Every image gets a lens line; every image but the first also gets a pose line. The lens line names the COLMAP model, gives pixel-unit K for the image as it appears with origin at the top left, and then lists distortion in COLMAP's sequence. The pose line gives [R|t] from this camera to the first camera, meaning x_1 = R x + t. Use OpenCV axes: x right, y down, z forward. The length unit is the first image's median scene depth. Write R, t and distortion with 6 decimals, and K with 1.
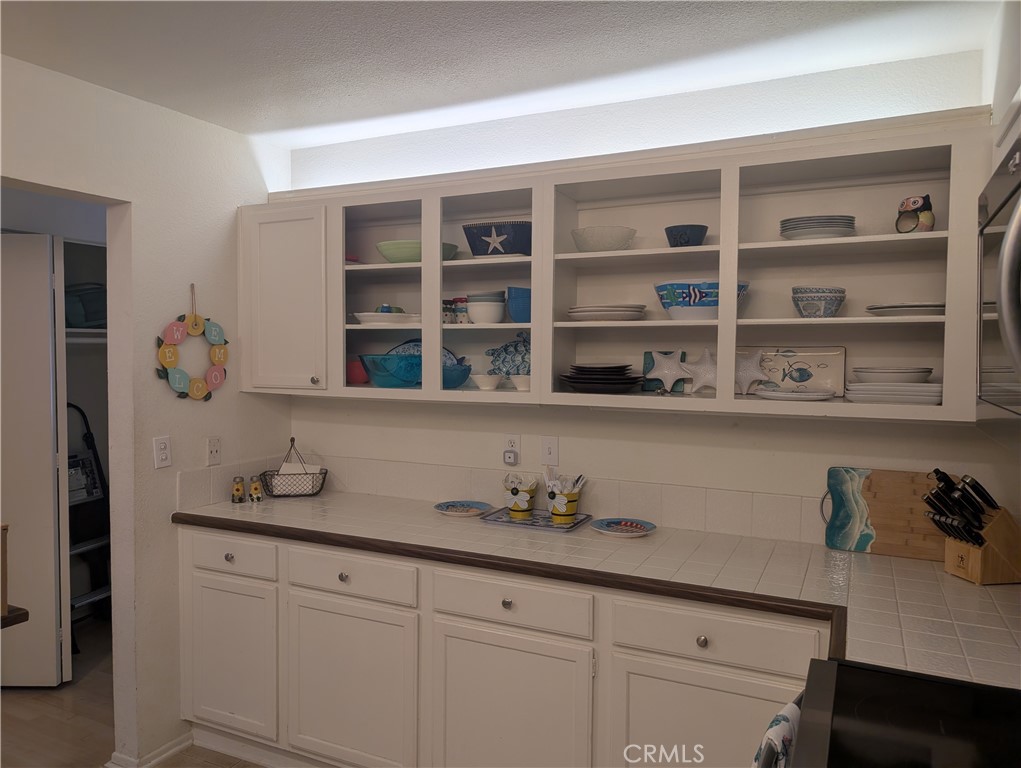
lens RADIAL K [[729.0, 0, 510.5], [0, 729.0, 384.0], [0, 0, 1]] dist [0.006197, -0.000794]
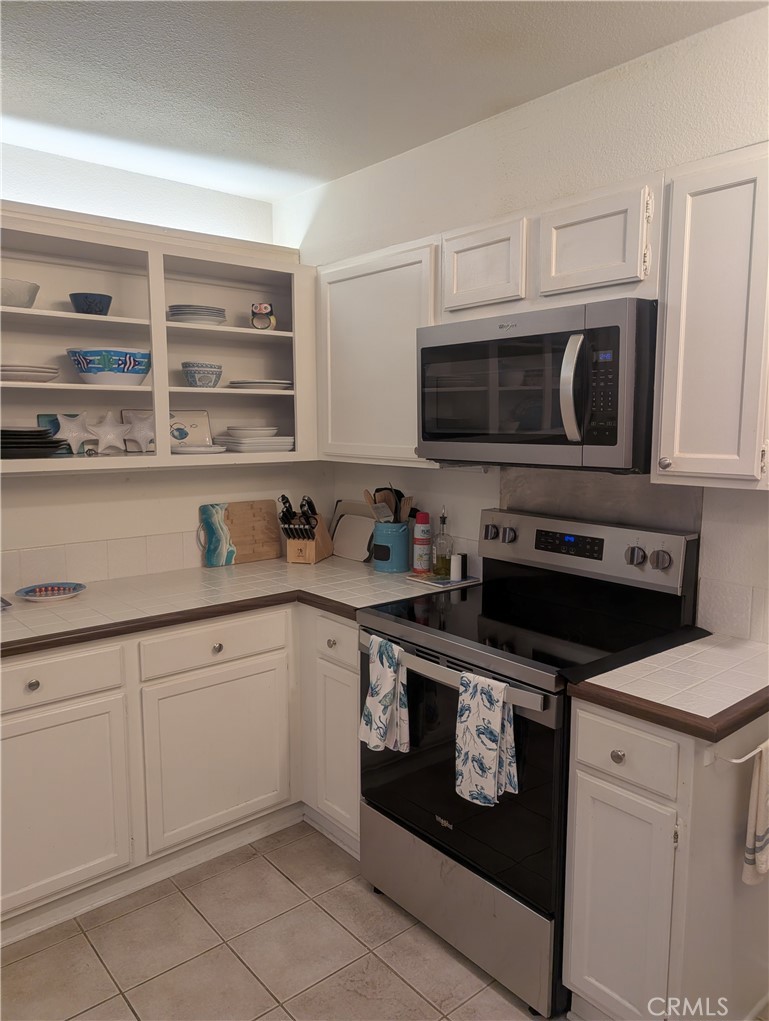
lens RADIAL K [[729.0, 0, 384.5], [0, 729.0, 510.5], [0, 0, 1]] dist [0.006197, -0.000794]
pose [[0.403086, -0.120080, 0.907250, -0.613576], [0.038895, 0.992706, 0.114109, -0.011168], [-0.914335, -0.010708, 0.404817, 0.196253]]
